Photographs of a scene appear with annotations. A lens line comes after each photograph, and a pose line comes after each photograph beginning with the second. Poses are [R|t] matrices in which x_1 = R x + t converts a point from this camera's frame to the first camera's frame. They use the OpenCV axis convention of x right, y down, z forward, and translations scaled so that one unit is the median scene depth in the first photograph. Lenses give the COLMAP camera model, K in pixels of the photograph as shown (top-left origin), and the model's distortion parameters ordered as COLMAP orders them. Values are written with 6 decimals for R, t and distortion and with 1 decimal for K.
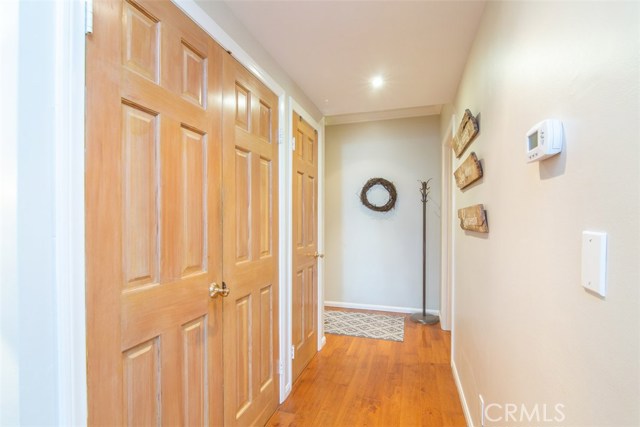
lens RADIAL K [[294.9, 0, 320.7], [0, 294.9, 217.0], [0, 0, 1]] dist [0.005481, 0.000578]
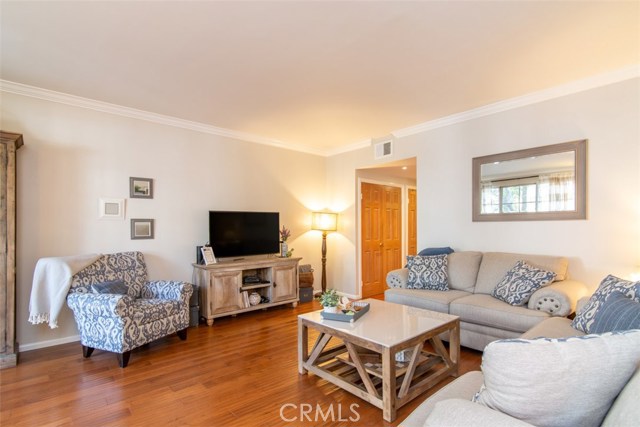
lens RADIAL K [[311.0, 0, 319.0], [0, 311.0, 214.7], [0, 0, 1]] dist [-0.003697, -0.000017]
pose [[0.850494, -0.001594, -0.525982, 0.925234], [-0.005787, 0.999907, -0.012388, -0.092473], [0.525952, 0.013580, 0.850406, -2.451485]]
